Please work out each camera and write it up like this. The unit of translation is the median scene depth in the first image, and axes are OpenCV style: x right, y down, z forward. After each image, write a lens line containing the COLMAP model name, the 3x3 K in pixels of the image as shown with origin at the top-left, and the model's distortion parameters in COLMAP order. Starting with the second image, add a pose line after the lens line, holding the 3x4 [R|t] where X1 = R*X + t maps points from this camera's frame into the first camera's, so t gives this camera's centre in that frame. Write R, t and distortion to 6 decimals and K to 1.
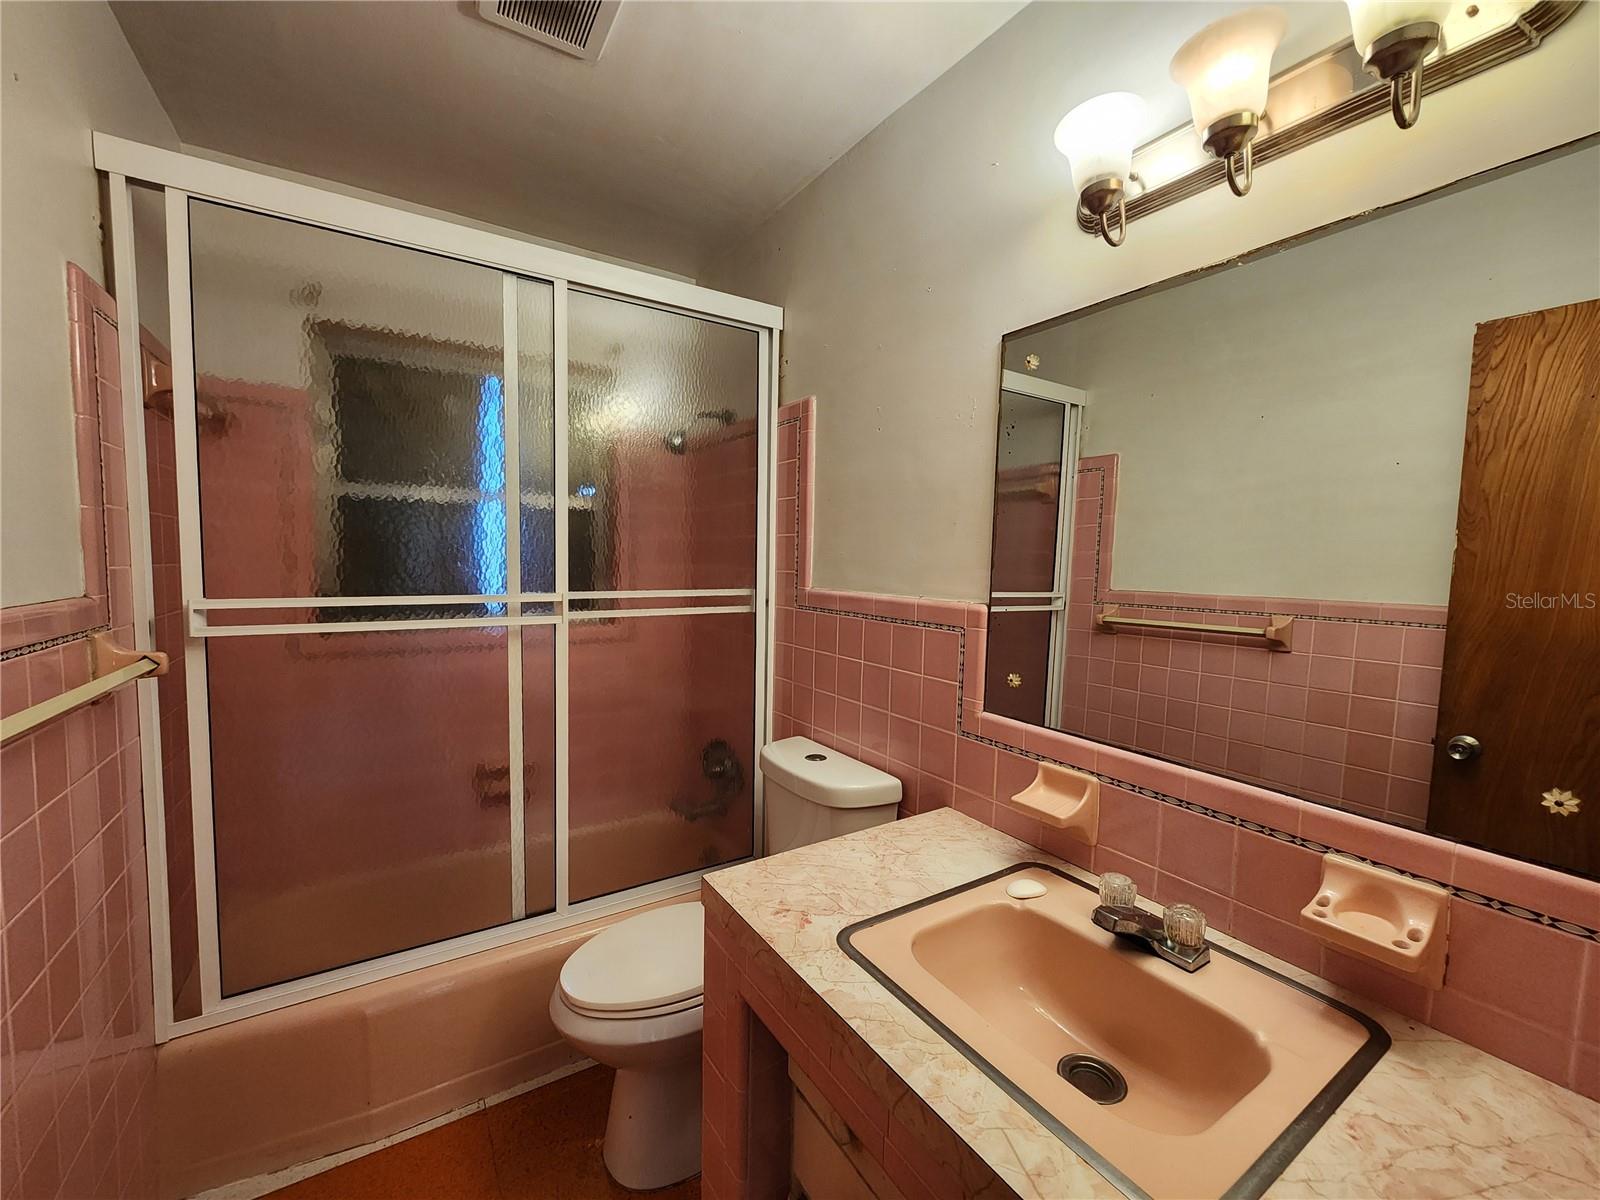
lens RADIAL K [[655.2, 0, 807.4], [0, 655.2, 596.1], [0, 0, 1]] dist [-0.001805, 0.000740]
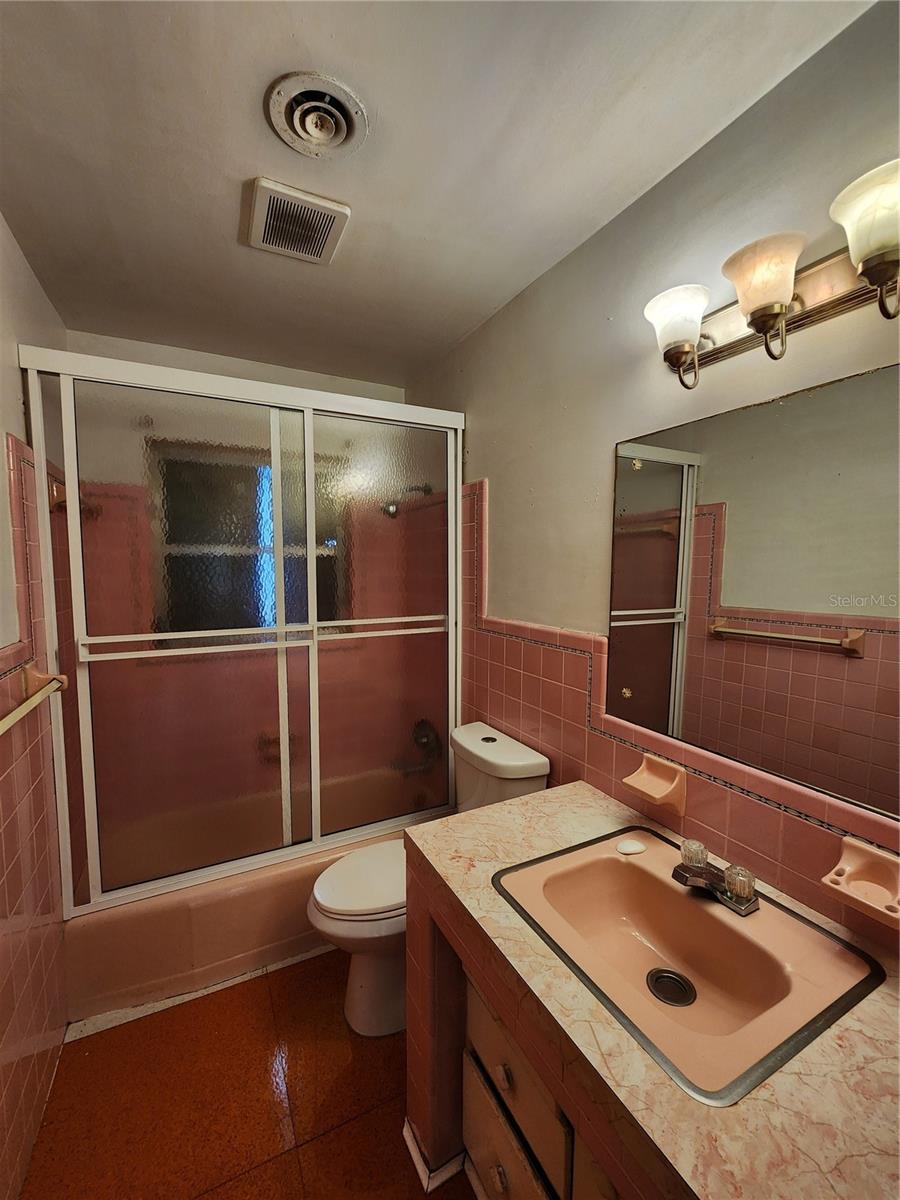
lens RADIAL K [[491.4, 0, 450.0], [0, 491.4, 600.0], [0, 0, 1]] dist [-0.001805, 0.000740]
pose [[0.994968, -0.010970, -0.099595, 0.046847], [0.011798, 0.999901, 0.007728, -0.077098], [0.099500, -0.008864, 0.994998, -0.067159]]
